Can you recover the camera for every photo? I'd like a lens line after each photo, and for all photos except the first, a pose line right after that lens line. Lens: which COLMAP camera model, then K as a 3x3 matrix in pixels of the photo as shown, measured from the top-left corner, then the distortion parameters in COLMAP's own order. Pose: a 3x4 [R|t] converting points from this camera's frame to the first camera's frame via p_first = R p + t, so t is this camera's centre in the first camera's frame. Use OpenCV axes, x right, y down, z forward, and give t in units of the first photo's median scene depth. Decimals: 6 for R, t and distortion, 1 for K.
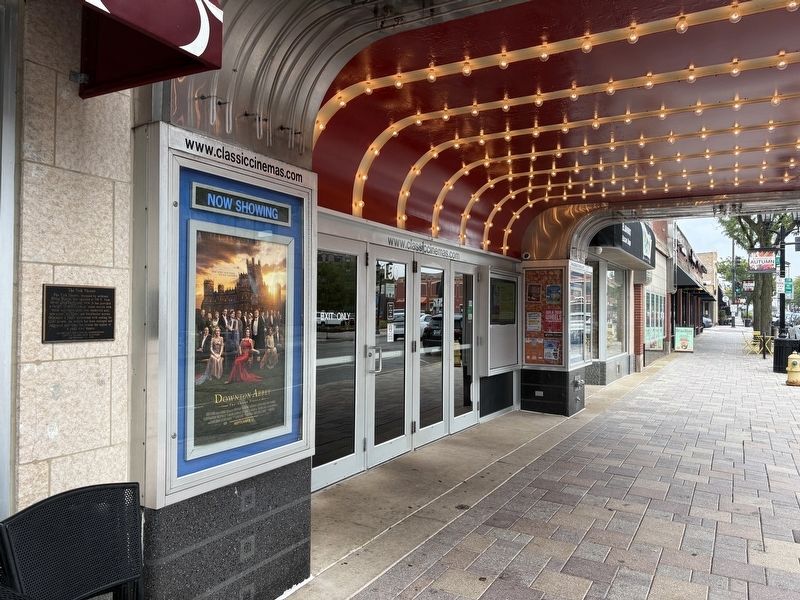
lens RADIAL K [[591.0, 0, 393.5], [0, 591.0, 301.3], [0, 0, 1]] dist [0.032985, -0.022868]
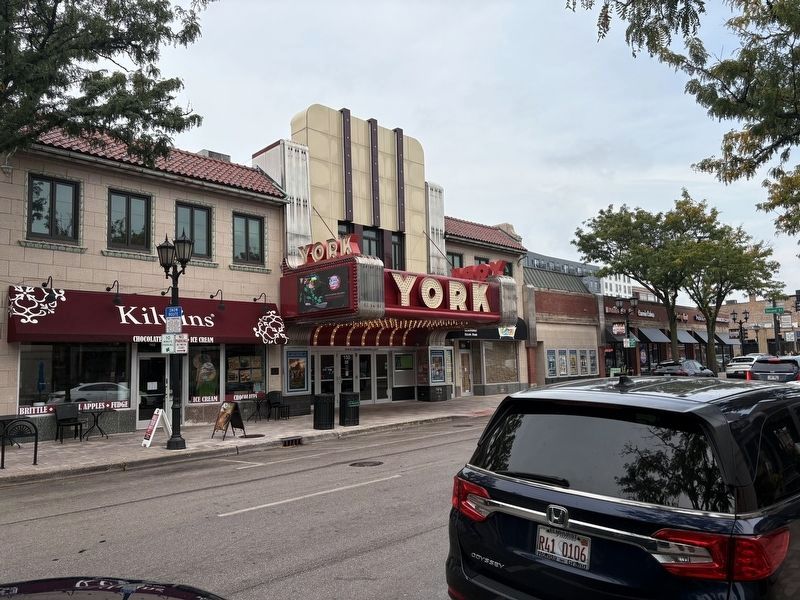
lens RADIAL K [[591.0, 0, 400.8], [0, 591.0, 308.0], [0, 0, 1]] dist [0.032985, -0.022868]
pose [[0.968436, -0.058298, -0.242347, 0.731321], [0.041084, 0.996300, -0.075491, -0.036952], [0.245851, 0.063152, 0.967248, -1.499114]]
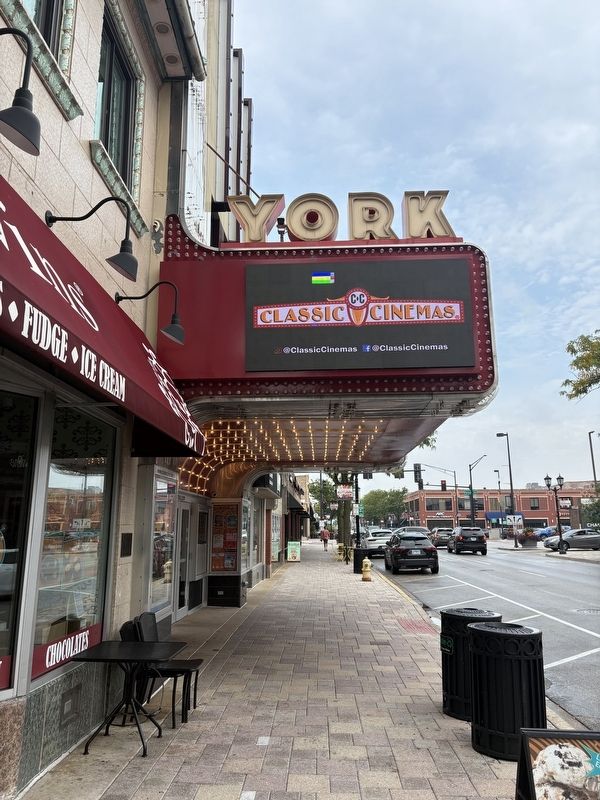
lens RADIAL K [[591.0, 0, 298.5], [0, 591.0, 397.4], [0, 0, 1]] dist [0.032985, -0.022868]
pose [[0.885288, 0.083476, 0.457490, -0.246343], [0.009600, 0.980268, -0.197442, -0.019230], [-0.464944, 0.179185, 0.867018, -0.360792]]
